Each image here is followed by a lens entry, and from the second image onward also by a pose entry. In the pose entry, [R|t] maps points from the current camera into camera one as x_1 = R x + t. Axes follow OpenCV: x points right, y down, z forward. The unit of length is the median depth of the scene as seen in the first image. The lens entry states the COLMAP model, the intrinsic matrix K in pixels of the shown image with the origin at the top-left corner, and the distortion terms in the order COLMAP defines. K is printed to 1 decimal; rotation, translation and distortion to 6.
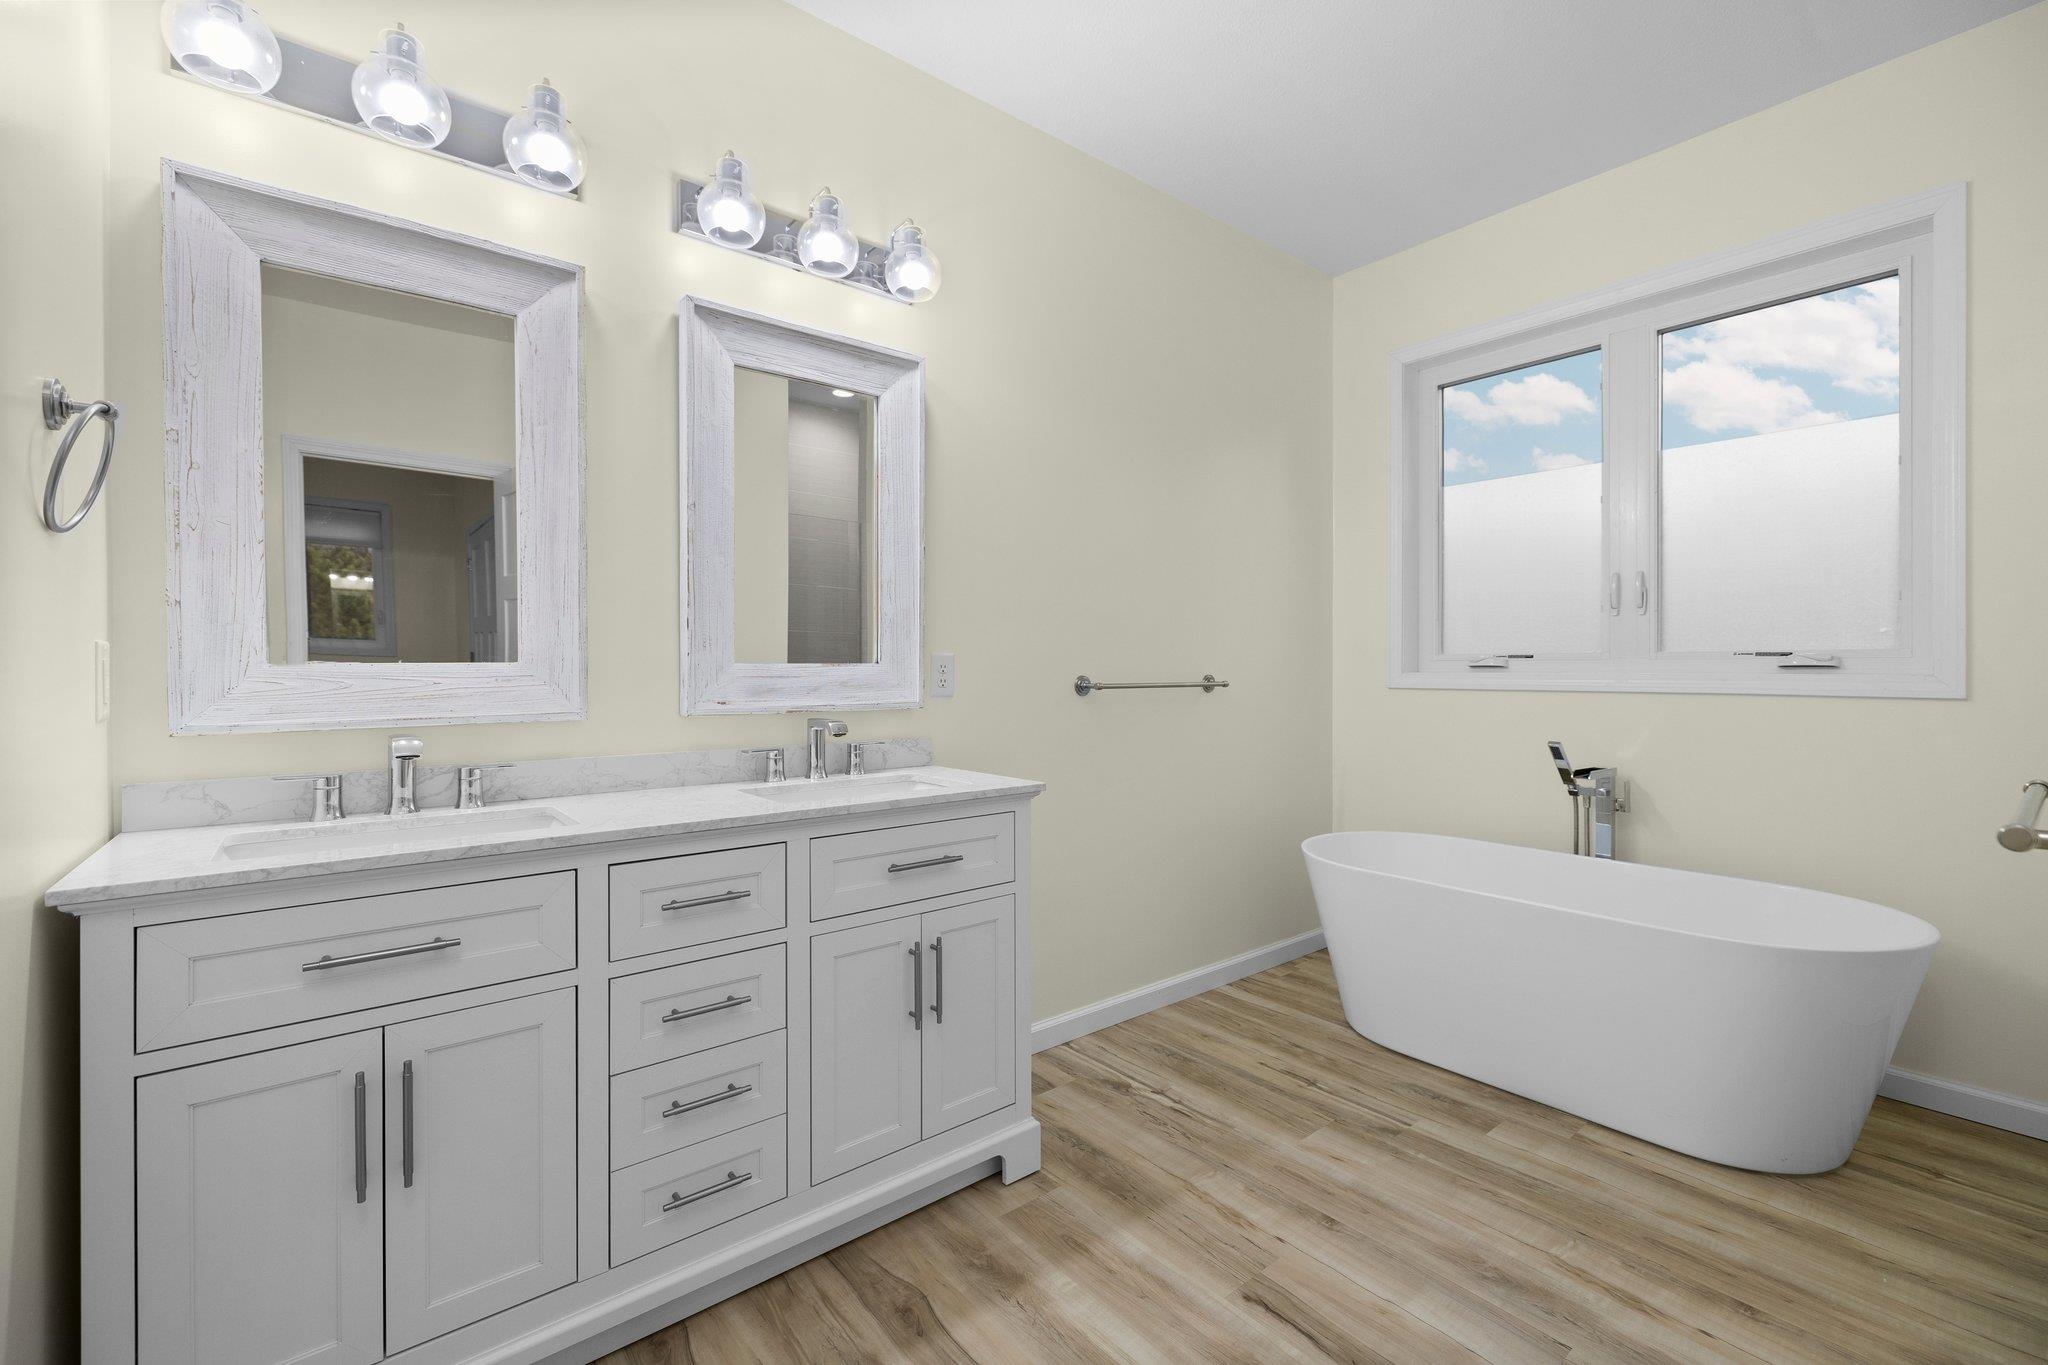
lens RADIAL K [[864.6, 0, 1018.4], [0, 864.6, 672.2], [0, 0, 1]] dist [0.001754, -0.000060]
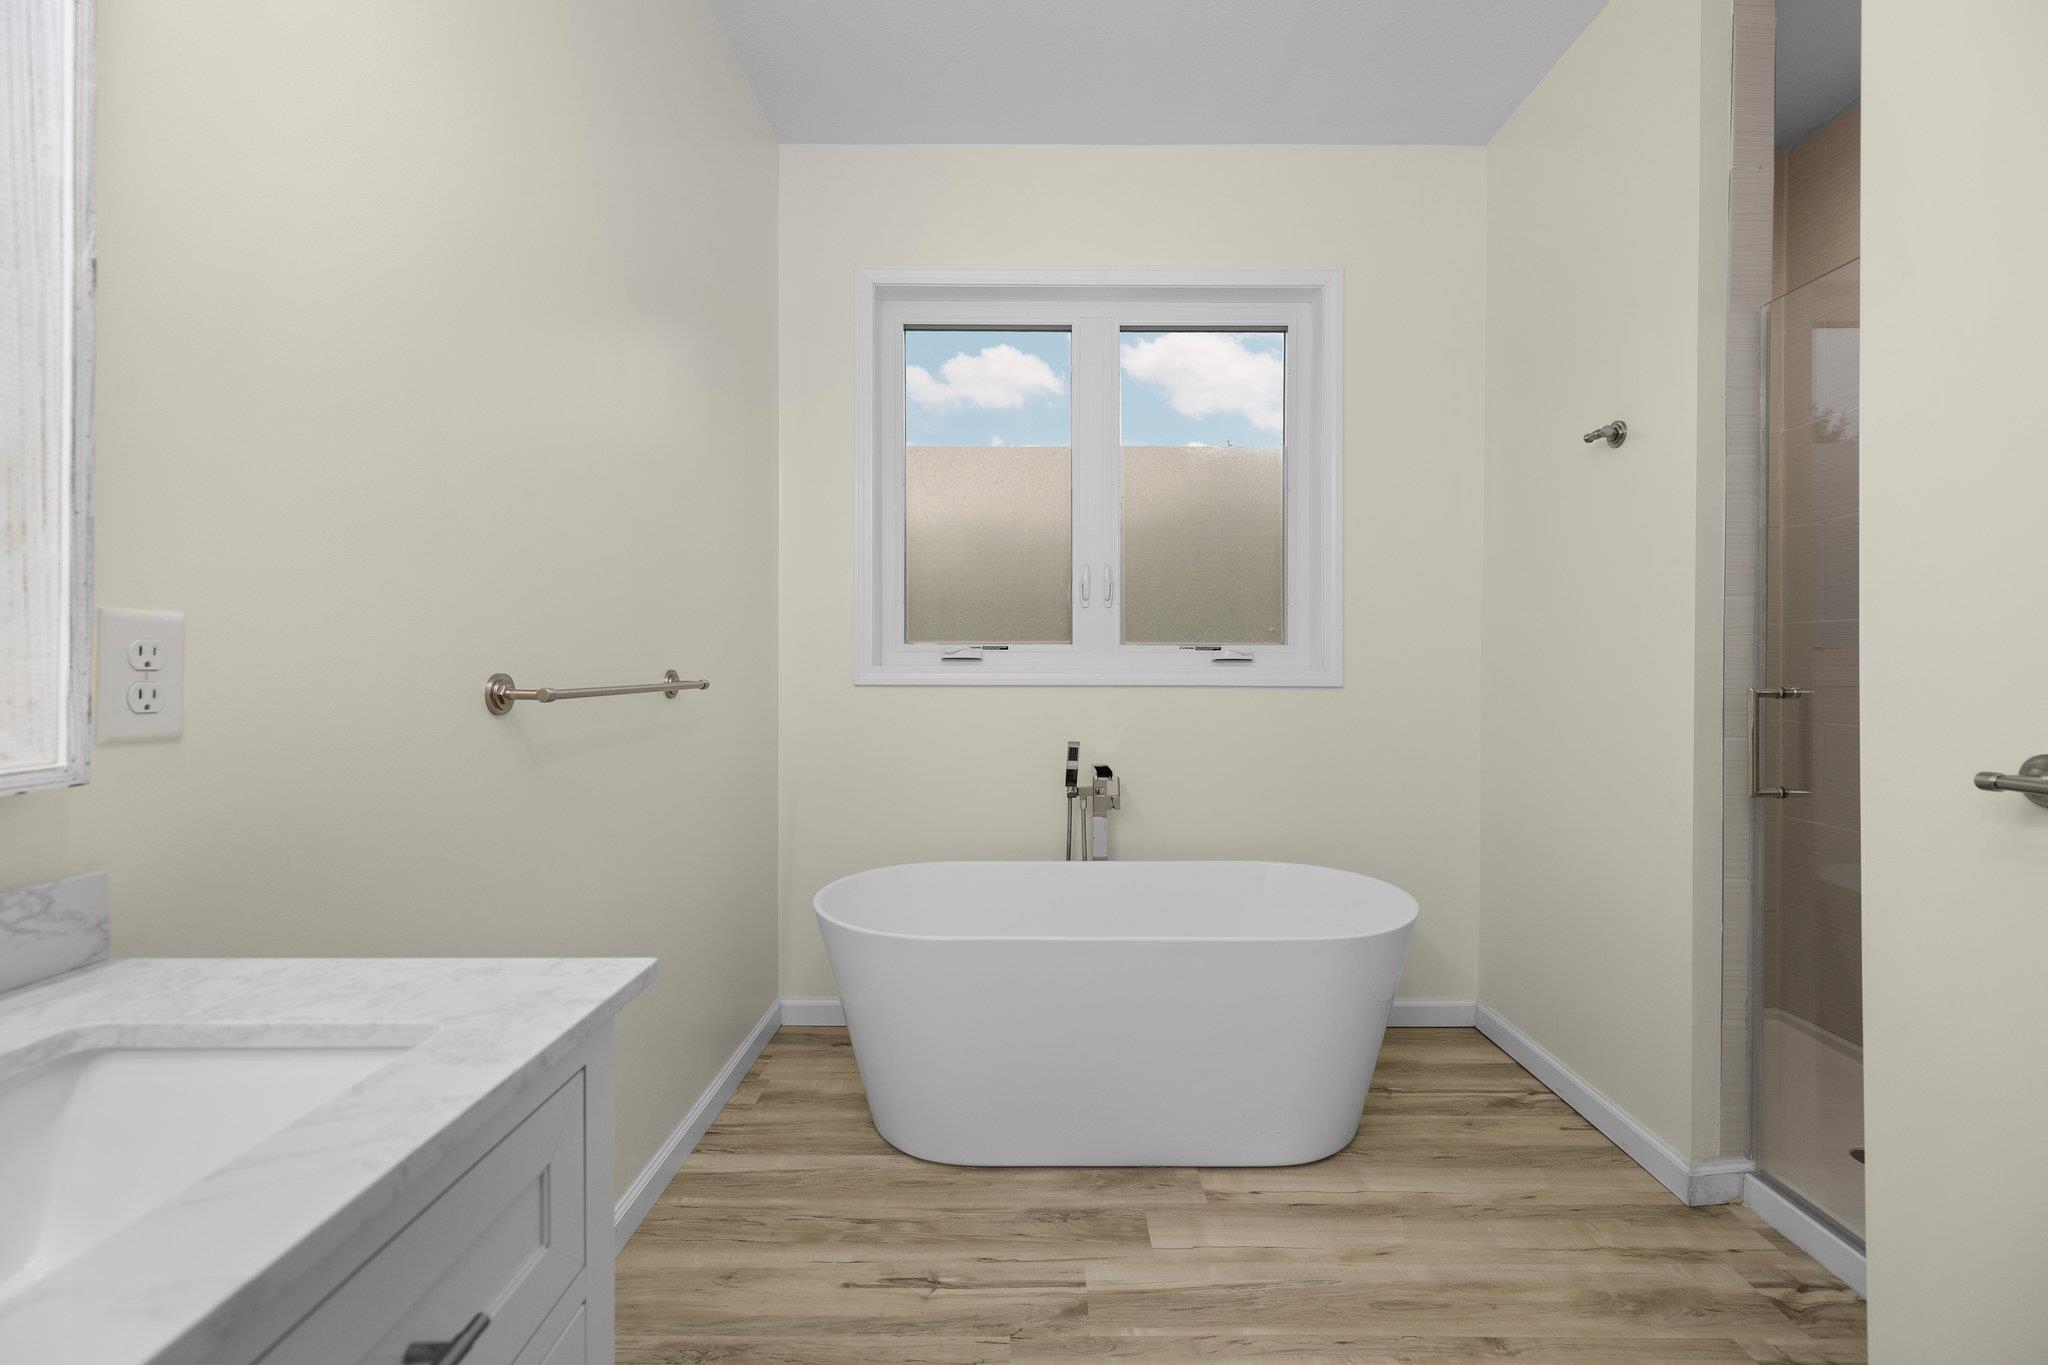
lens RADIAL K [[864.6, 0, 1018.4], [0, 864.6, 672.2], [0, 0, 1]] dist [0.001754, -0.000060]
pose [[0.626488, -0.007369, 0.779396, -0.132069], [0.001013, 0.999962, 0.008640, -0.000988], [-0.779430, -0.004623, 0.626472, 0.517064]]
